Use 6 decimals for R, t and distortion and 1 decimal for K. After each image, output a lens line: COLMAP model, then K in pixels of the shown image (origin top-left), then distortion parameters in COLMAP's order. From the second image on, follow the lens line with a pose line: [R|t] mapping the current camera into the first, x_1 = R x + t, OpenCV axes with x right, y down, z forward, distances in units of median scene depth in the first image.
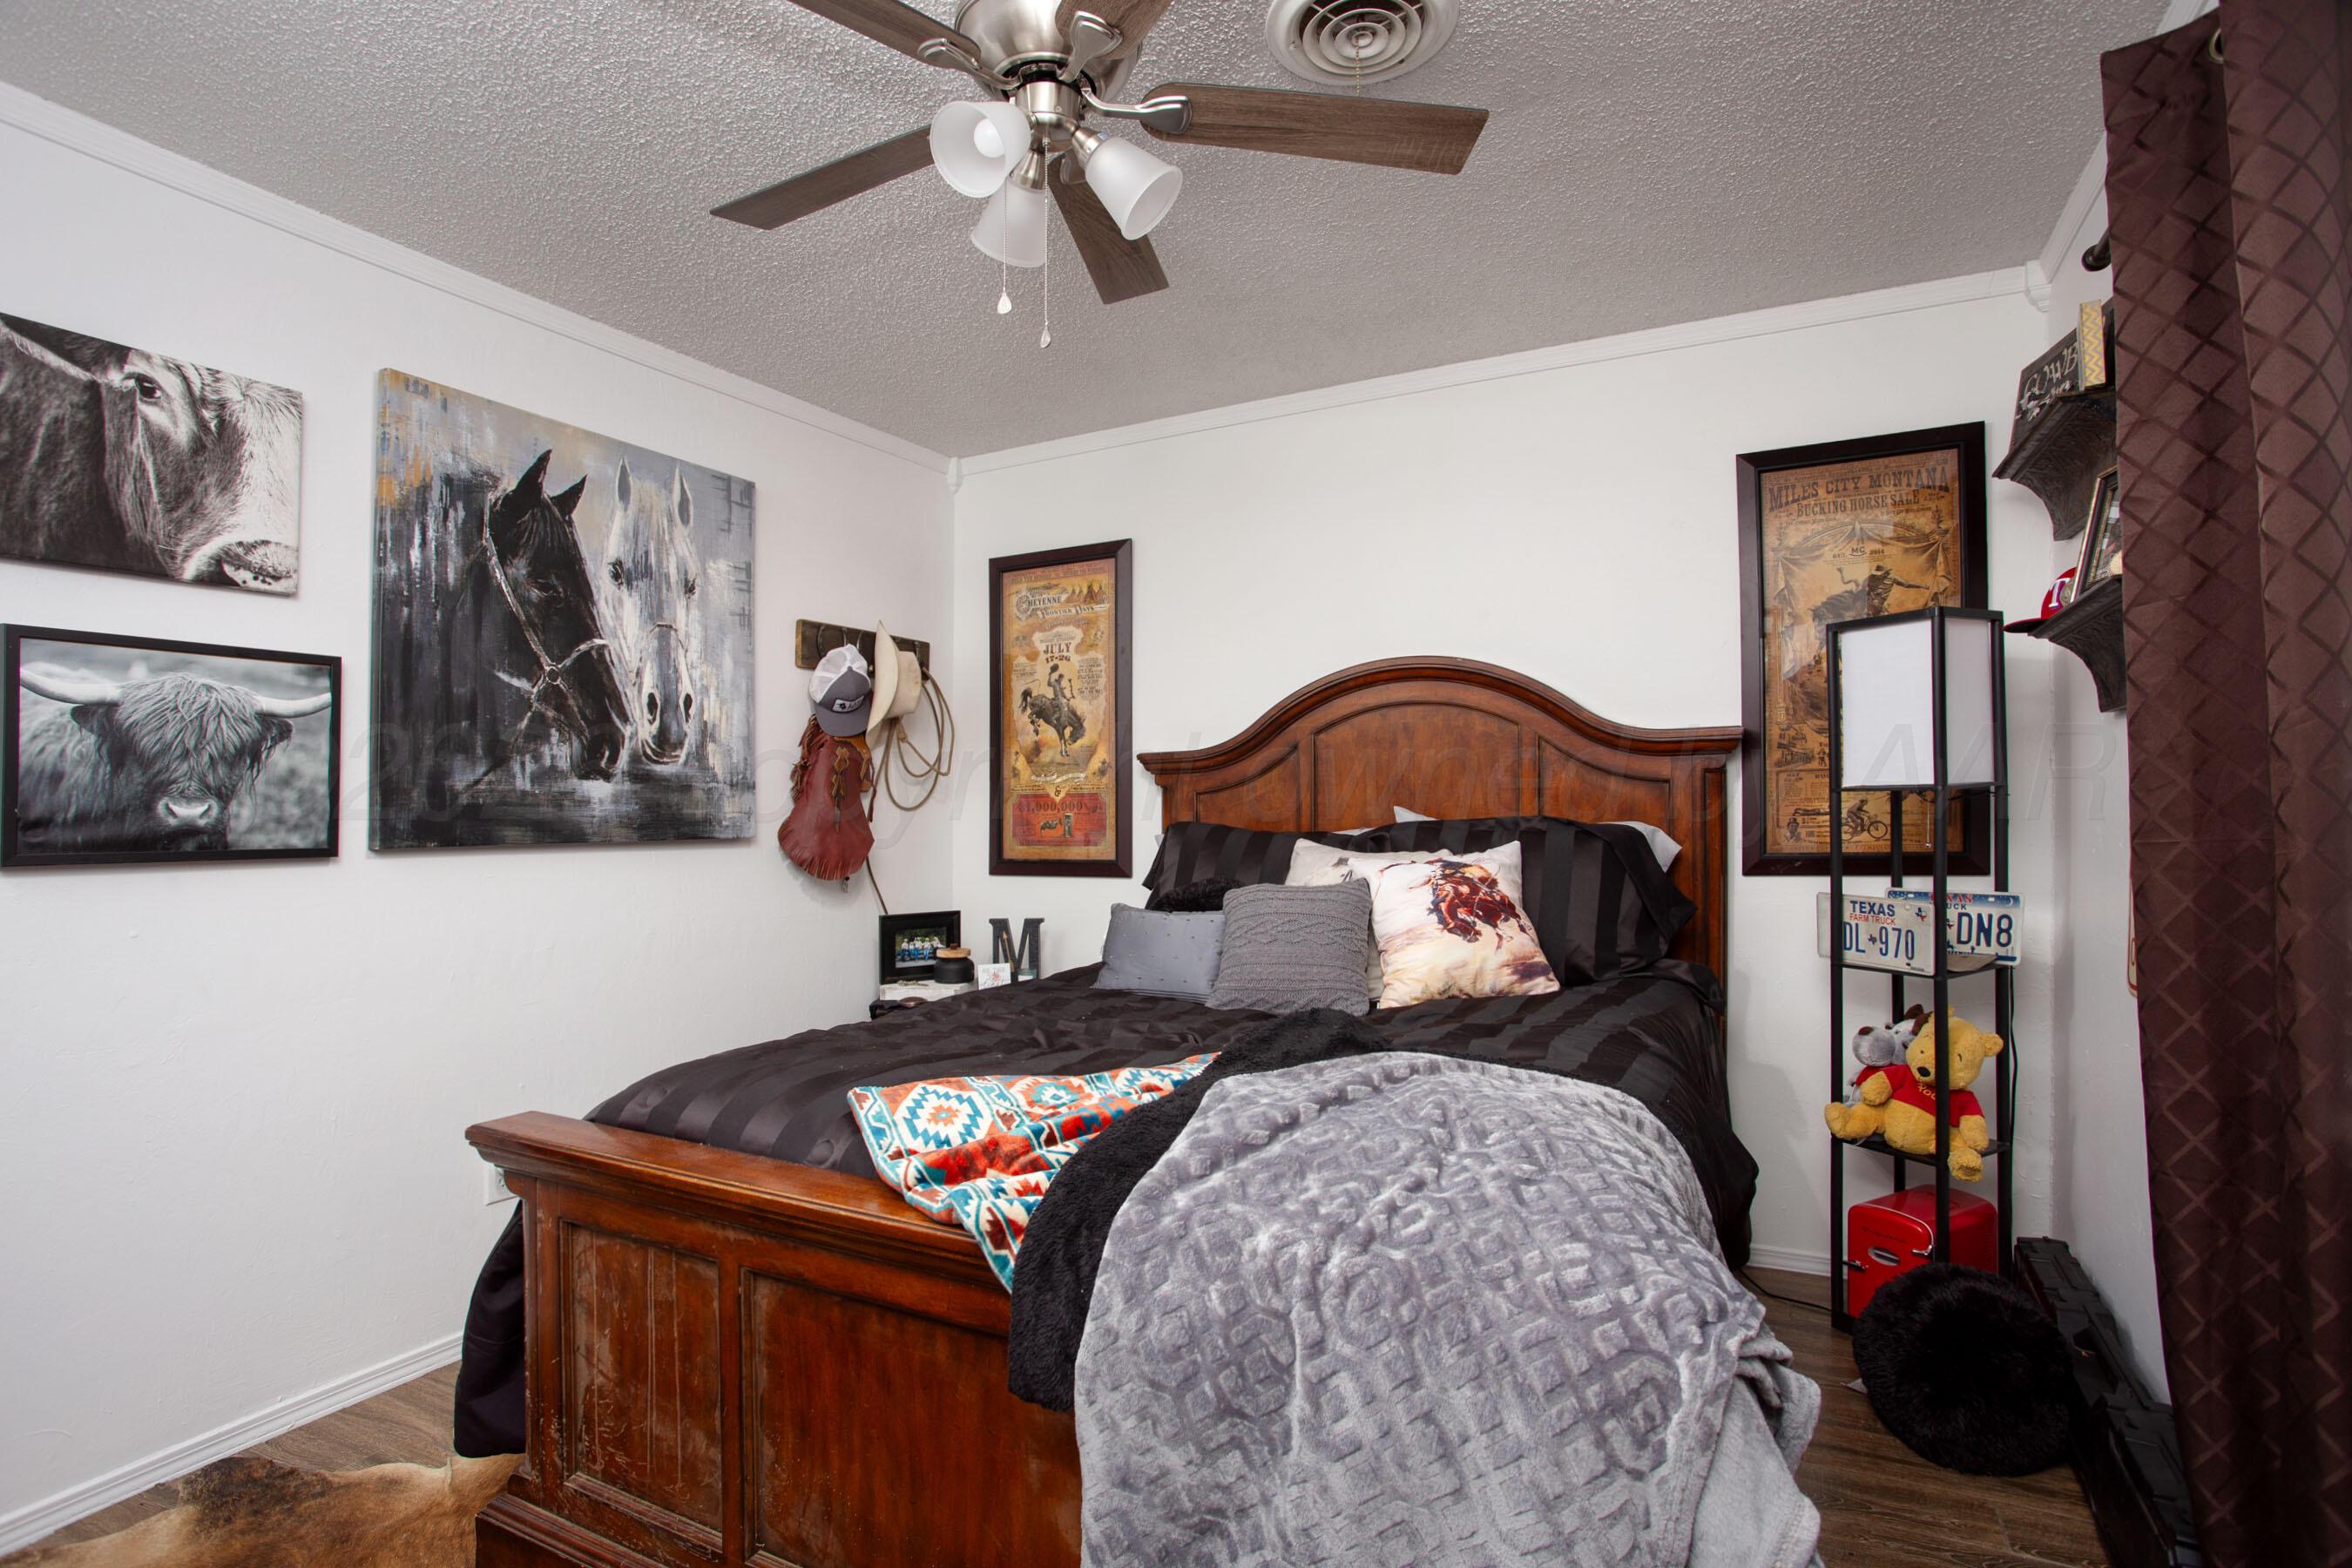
lens RADIAL K [[1170.7, 0, 1179.4], [0, 1170.7, 776.4], [0, 0, 1]] dist [-0.052556, 0.000765]
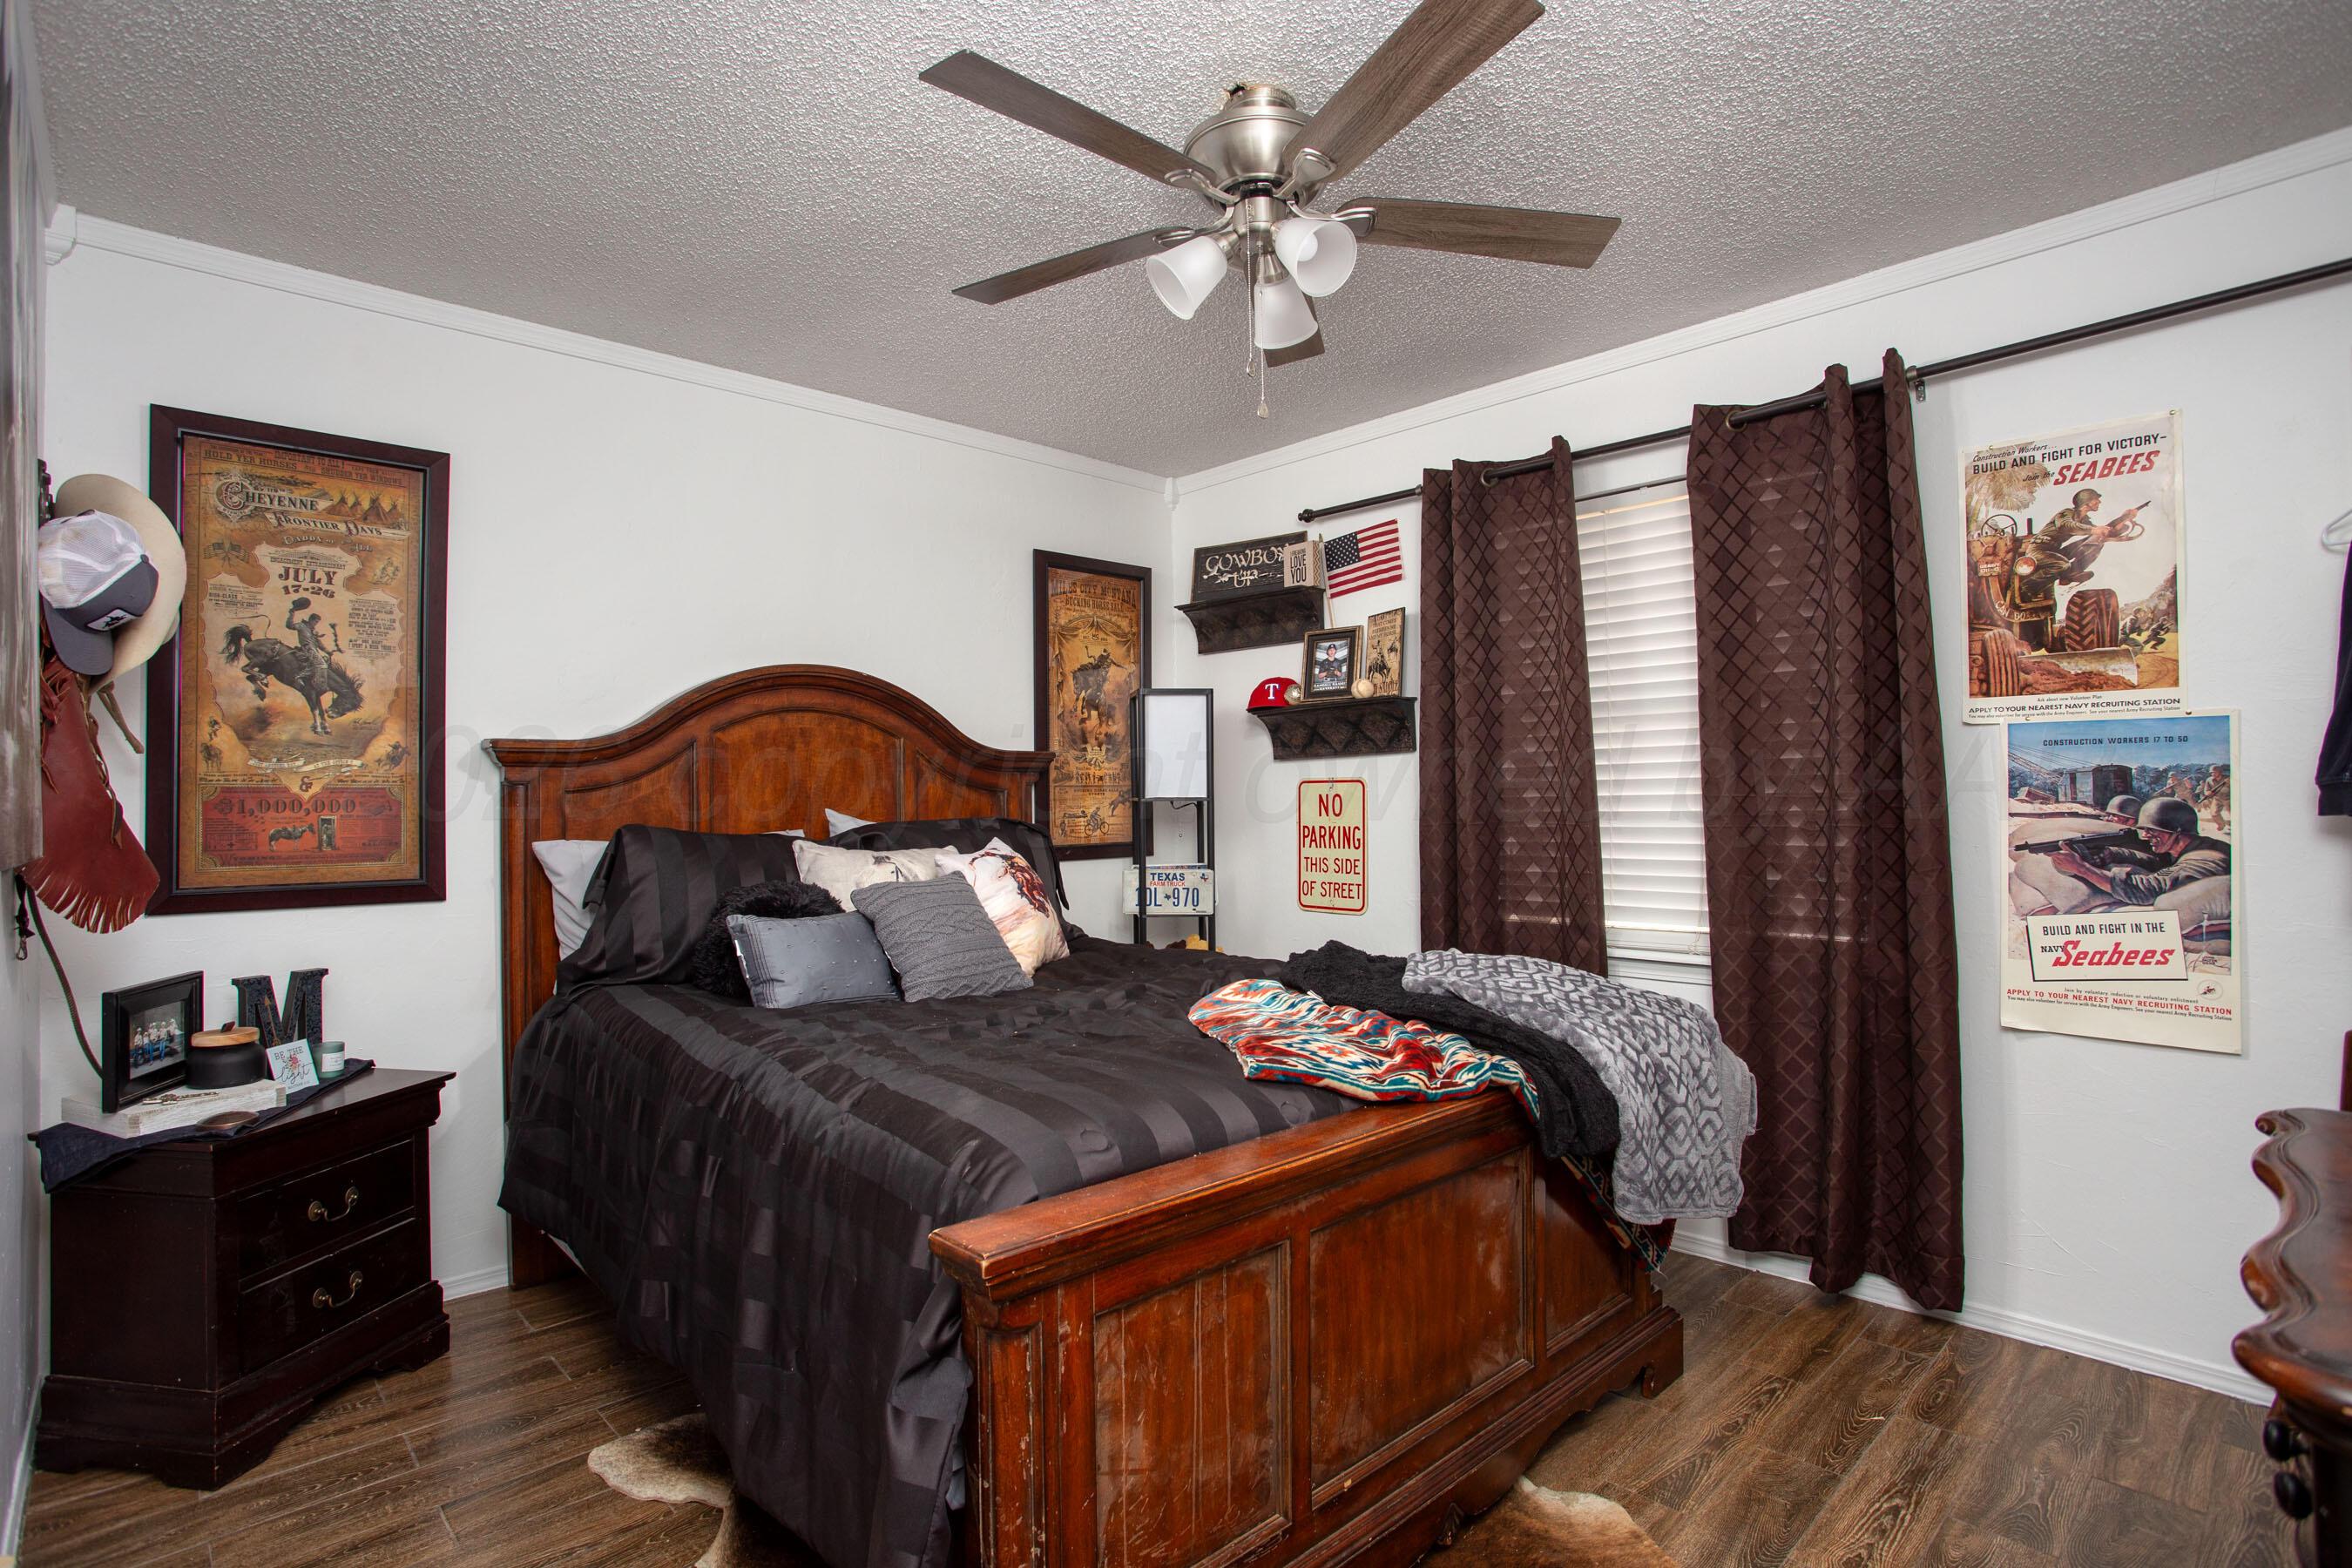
lens RADIAL K [[1170.7, 0, 1179.4], [0, 1170.7, 776.4], [0, 0, 1]] dist [-0.052556, 0.000765]
pose [[0.326730, 0.033902, 0.944510, -0.572499], [-0.023414, 0.999340, -0.027771, 0.014959], [-0.944828, -0.013042, 0.327308, 0.303545]]
